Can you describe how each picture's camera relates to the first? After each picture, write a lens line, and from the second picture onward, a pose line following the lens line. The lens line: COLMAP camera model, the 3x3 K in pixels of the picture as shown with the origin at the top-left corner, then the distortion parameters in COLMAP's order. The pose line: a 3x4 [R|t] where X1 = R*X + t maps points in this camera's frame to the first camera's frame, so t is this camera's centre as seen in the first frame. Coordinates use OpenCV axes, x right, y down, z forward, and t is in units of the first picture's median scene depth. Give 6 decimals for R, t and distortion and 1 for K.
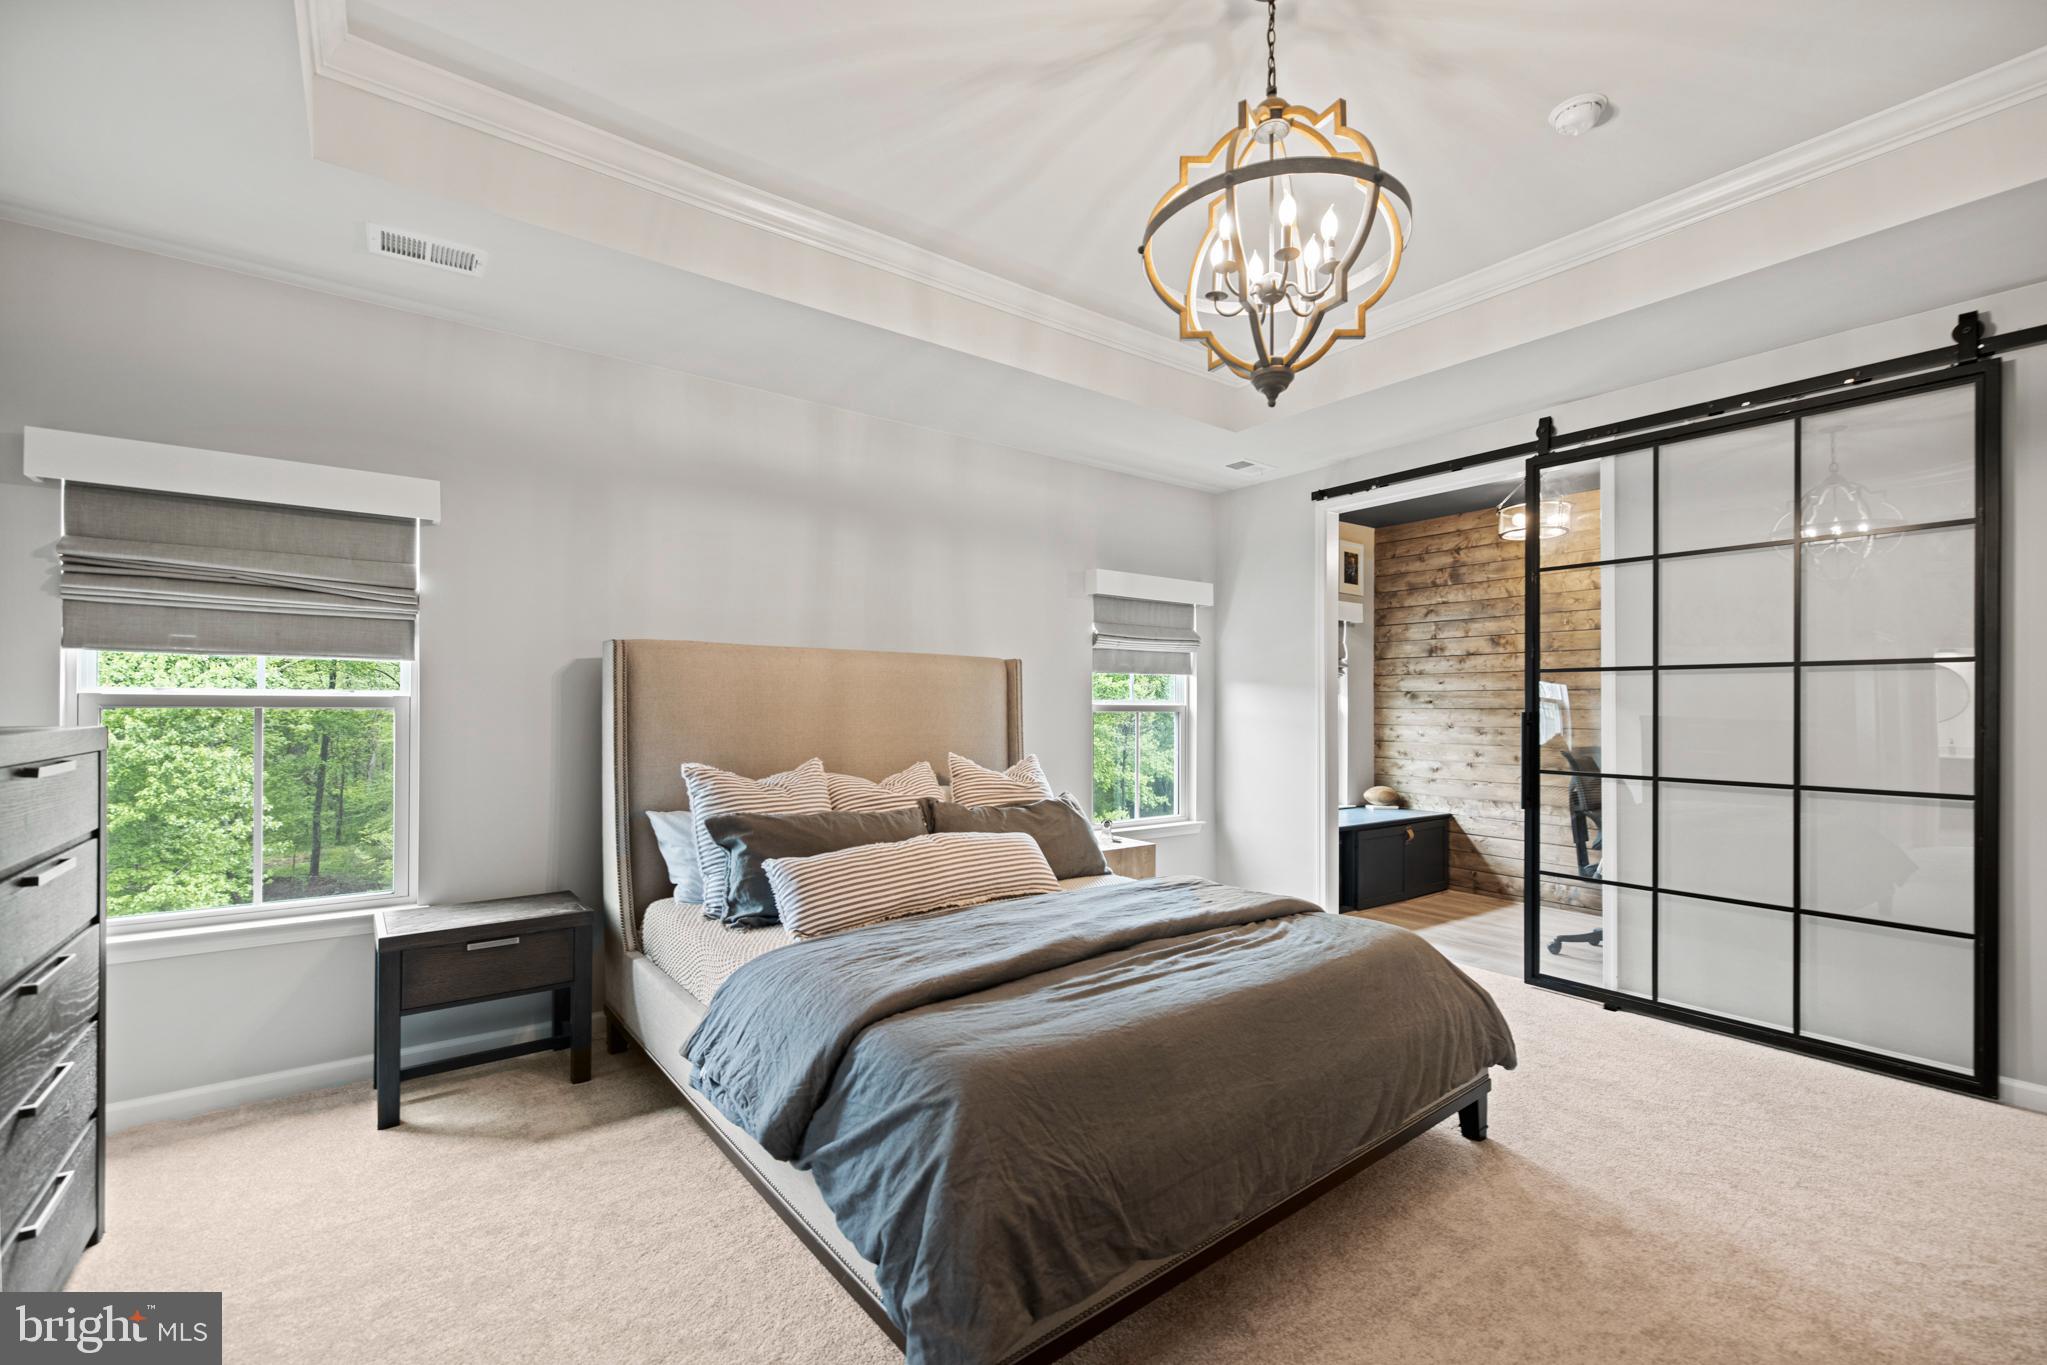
lens RADIAL K [[862.5, 0, 1018.9], [0, 862.5, 706.1], [0, 0, 1]] dist [0.001046, 0.000309]
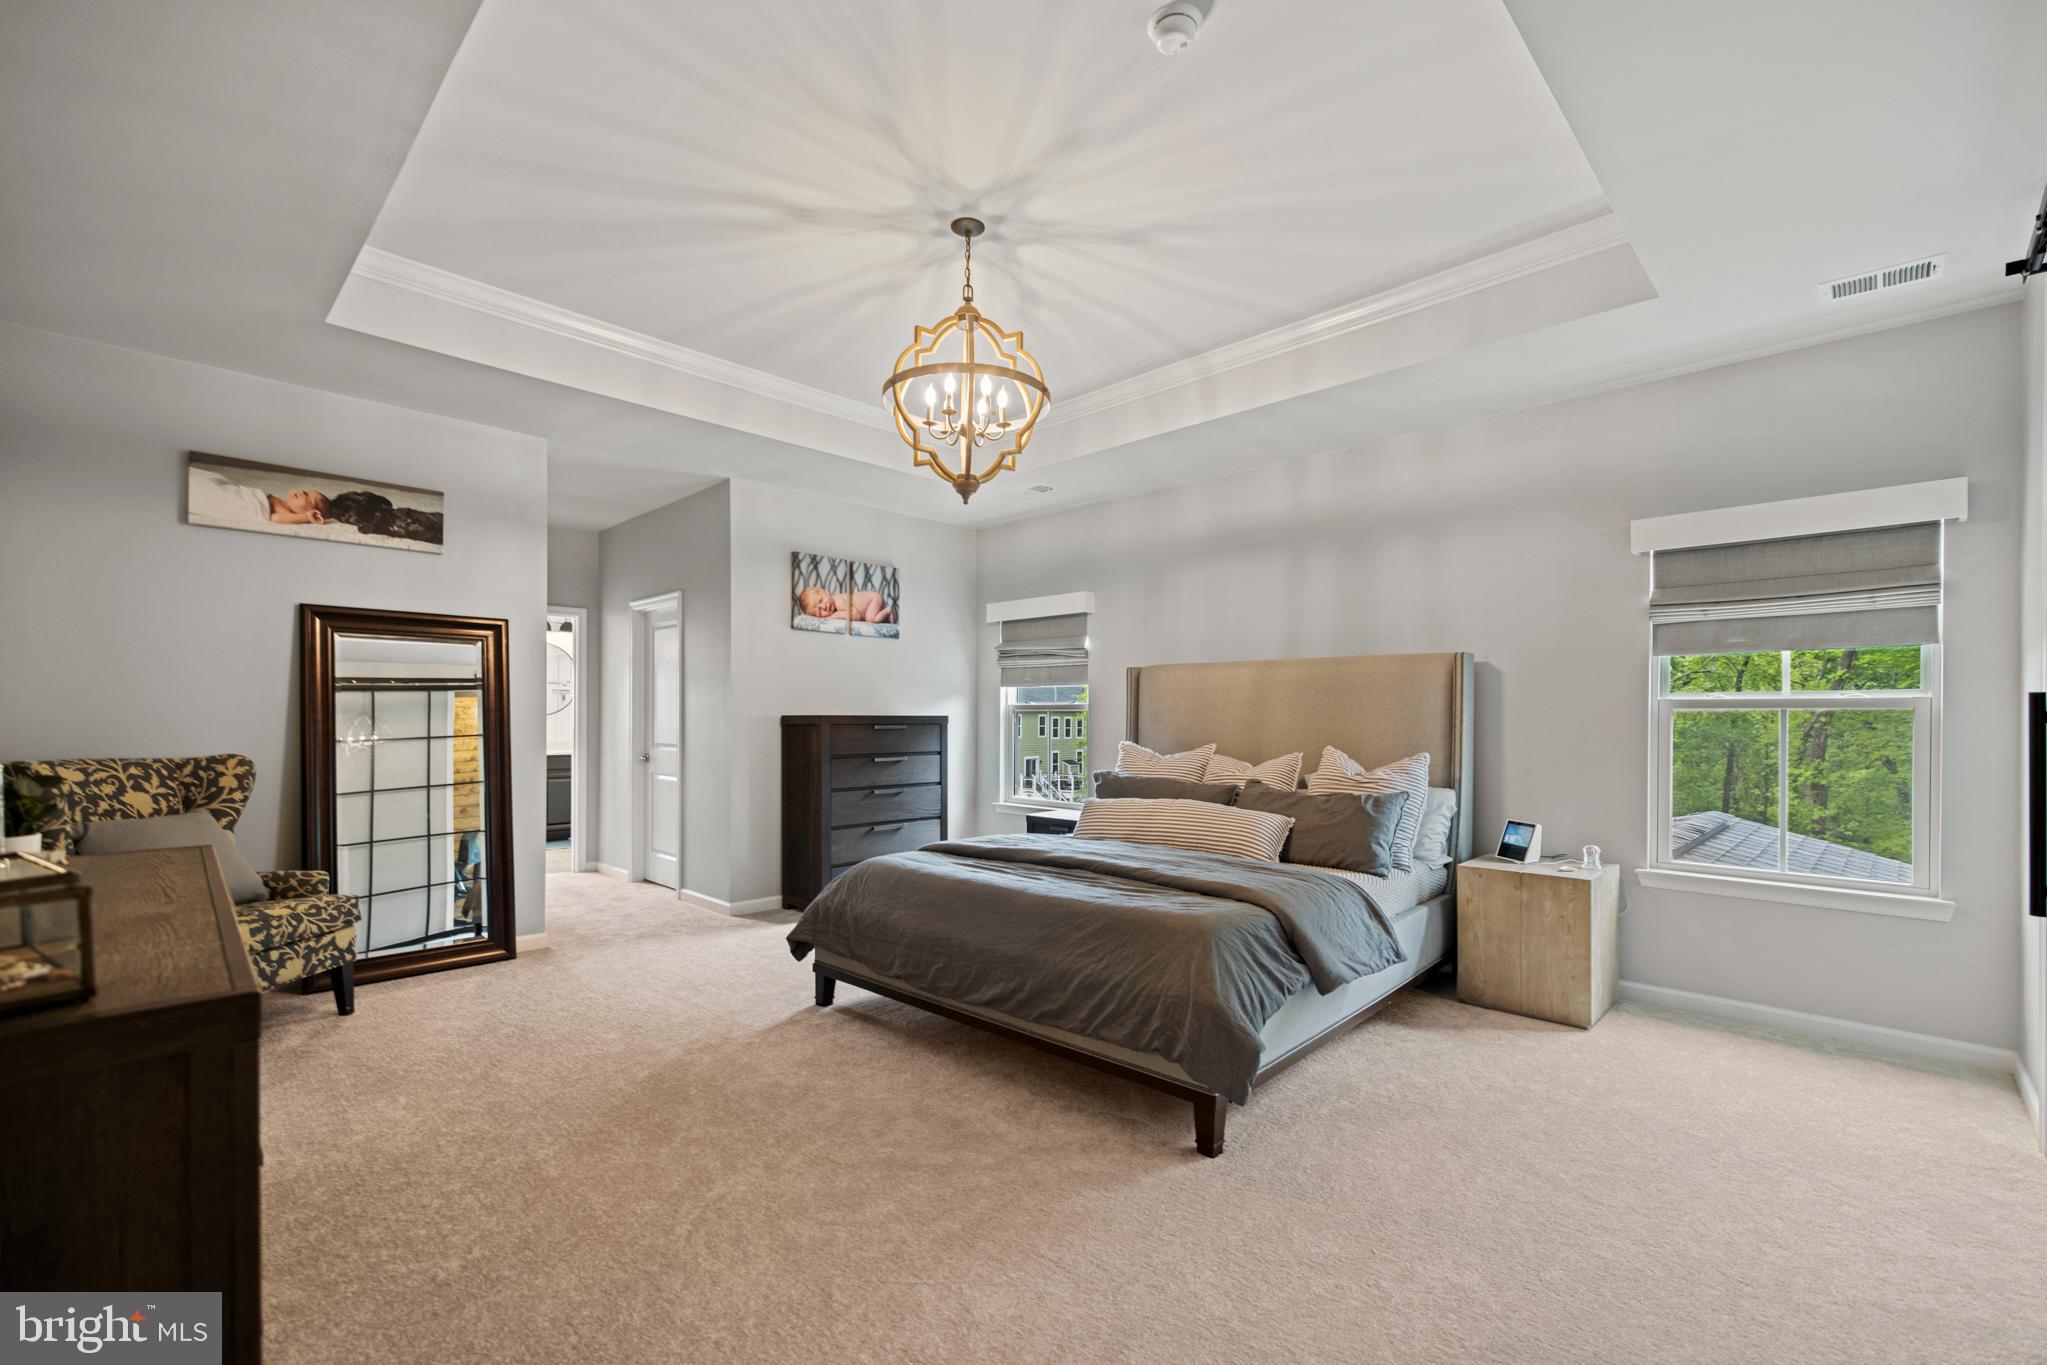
lens RADIAL K [[862.5, 0, 1018.9], [0, 862.5, 706.1], [0, 0, 1]] dist [0.001046, 0.000309]
pose [[0.151388, -0.010521, -0.988418, 1.178379], [0.006191, 0.999934, -0.009696, 0.010612], [0.988455, -0.004652, 0.151443, 0.561288]]
